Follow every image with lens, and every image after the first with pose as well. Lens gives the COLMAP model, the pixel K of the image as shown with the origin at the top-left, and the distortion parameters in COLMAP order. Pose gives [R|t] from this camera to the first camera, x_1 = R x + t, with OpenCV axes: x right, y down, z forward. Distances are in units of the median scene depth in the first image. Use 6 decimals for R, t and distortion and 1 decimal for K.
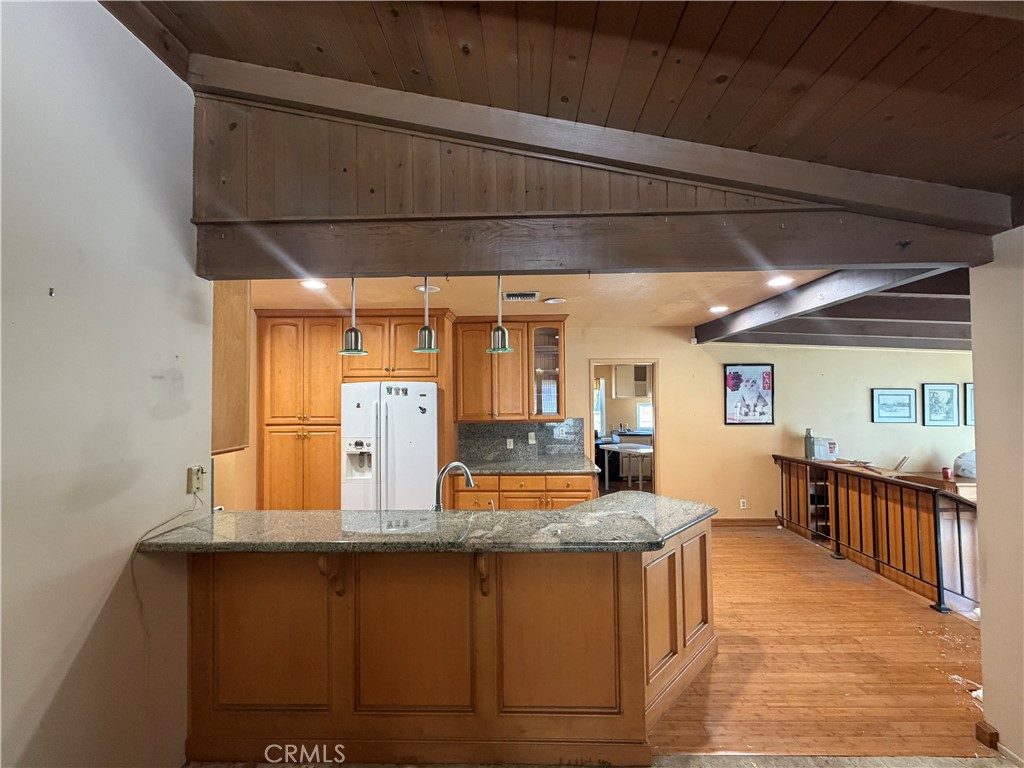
lens RADIAL K [[408.7, 0, 512.8], [0, 408.7, 384.2], [0, 0, 1]] dist [-0.002172, 0.000381]
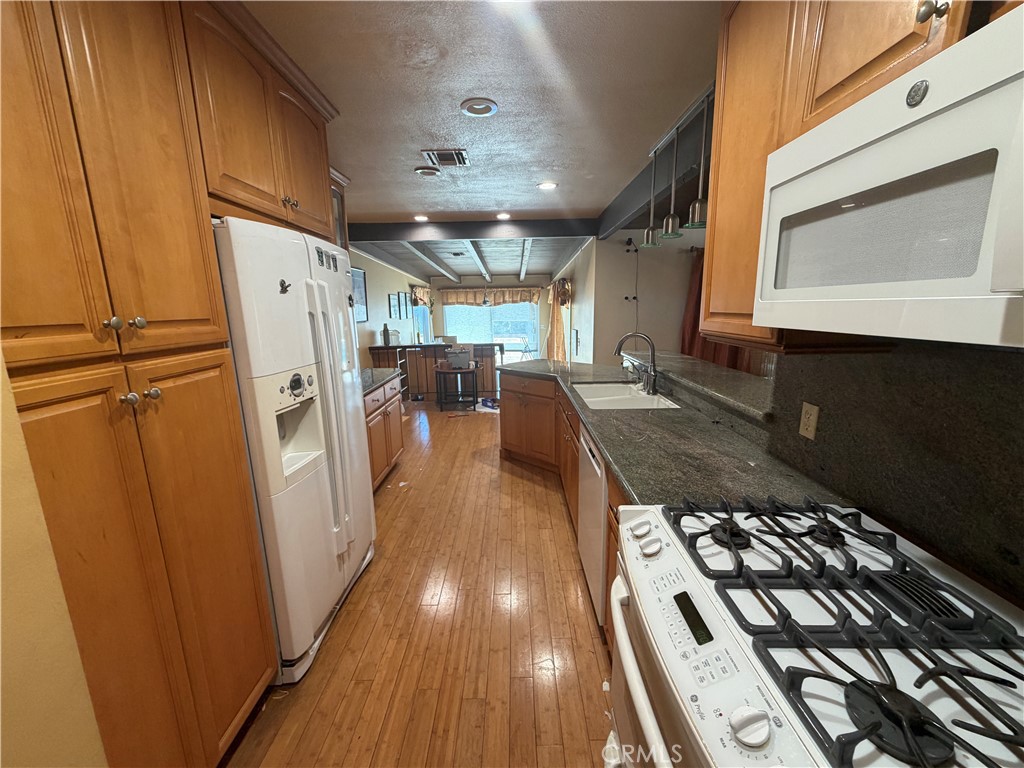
lens RADIAL K [[408.7, 0, 510.2], [0, 408.7, 382.5], [0, 0, 1]] dist [-0.002172, 0.000381]
pose [[-0.015371, -0.180464, 0.983462, -0.759271], [-0.012650, 0.983534, 0.180279, 0.066747], [-0.999802, -0.009669, -0.017401, 0.771138]]
